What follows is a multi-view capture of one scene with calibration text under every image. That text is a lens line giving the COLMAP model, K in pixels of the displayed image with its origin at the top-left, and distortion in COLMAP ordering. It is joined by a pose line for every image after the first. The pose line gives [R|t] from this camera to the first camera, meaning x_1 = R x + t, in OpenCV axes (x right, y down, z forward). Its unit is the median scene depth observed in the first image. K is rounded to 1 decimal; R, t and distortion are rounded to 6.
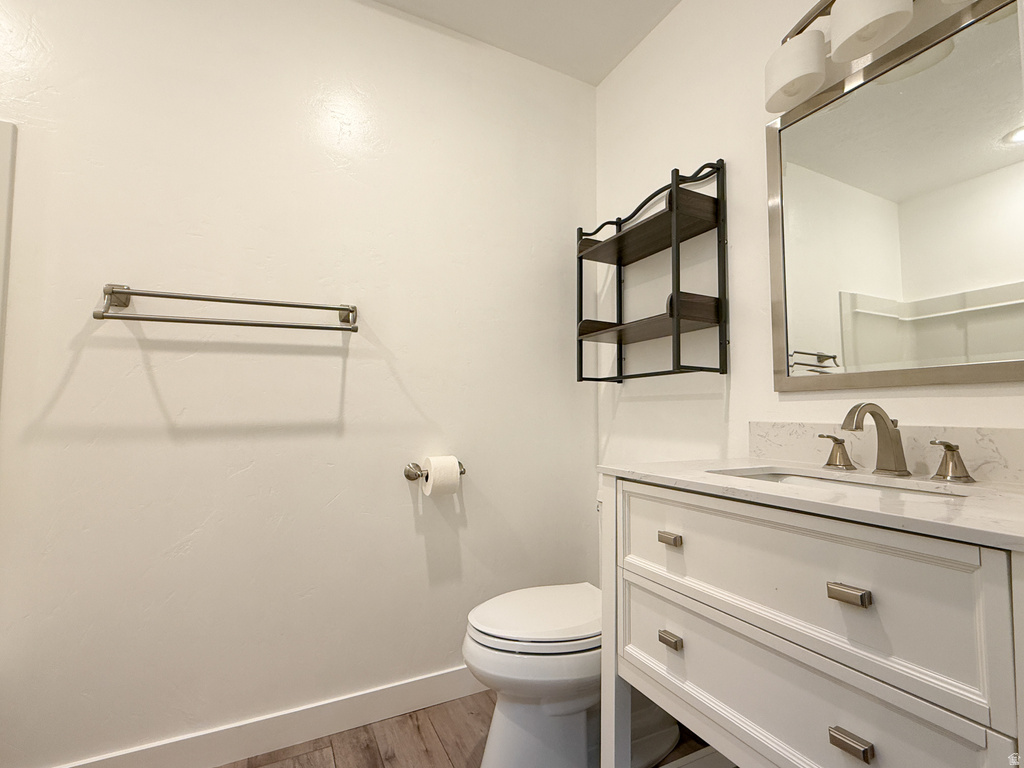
lens RADIAL K [[474.1, 0, 513.3], [0, 474.1, 380.7], [0, 0, 1]] dist [0.003144, -0.000288]
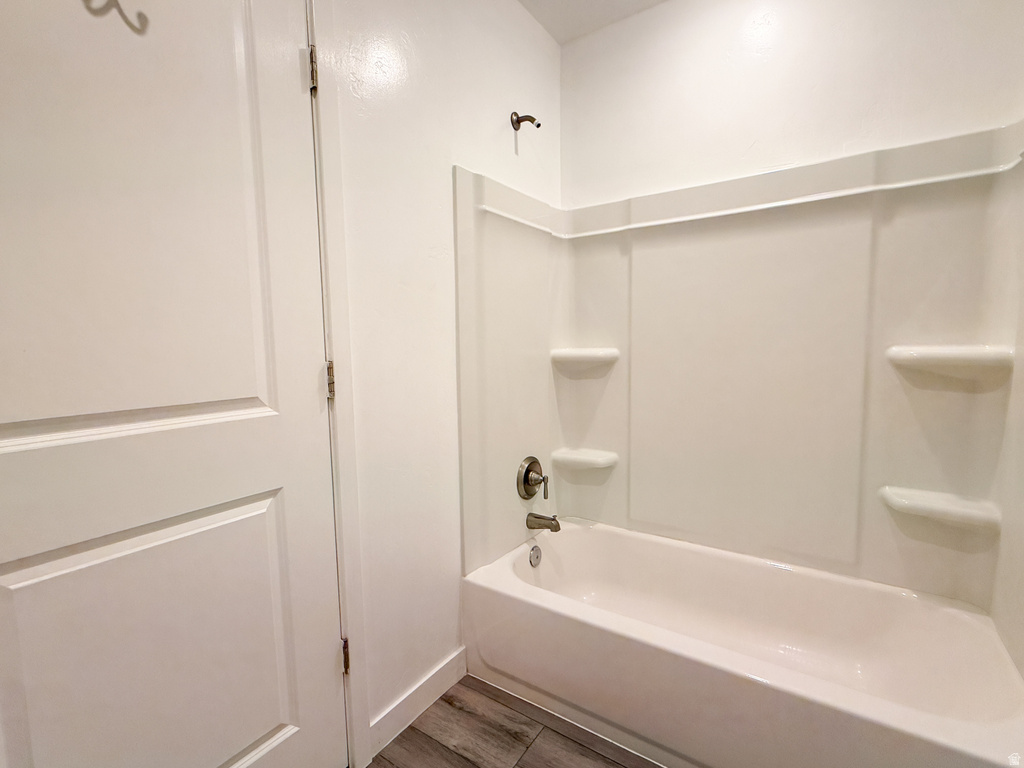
lens RADIAL K [[474.1, 0, 516.4], [0, 474.1, 389.7], [0, 0, 1]] dist [0.003144, -0.000288]
pose [[0.879932, -0.056214, 0.471763, 0.471716], [-0.018793, 0.988080, 0.152789, -0.019472], [-0.474728, -0.143310, 0.868387, 0.452272]]
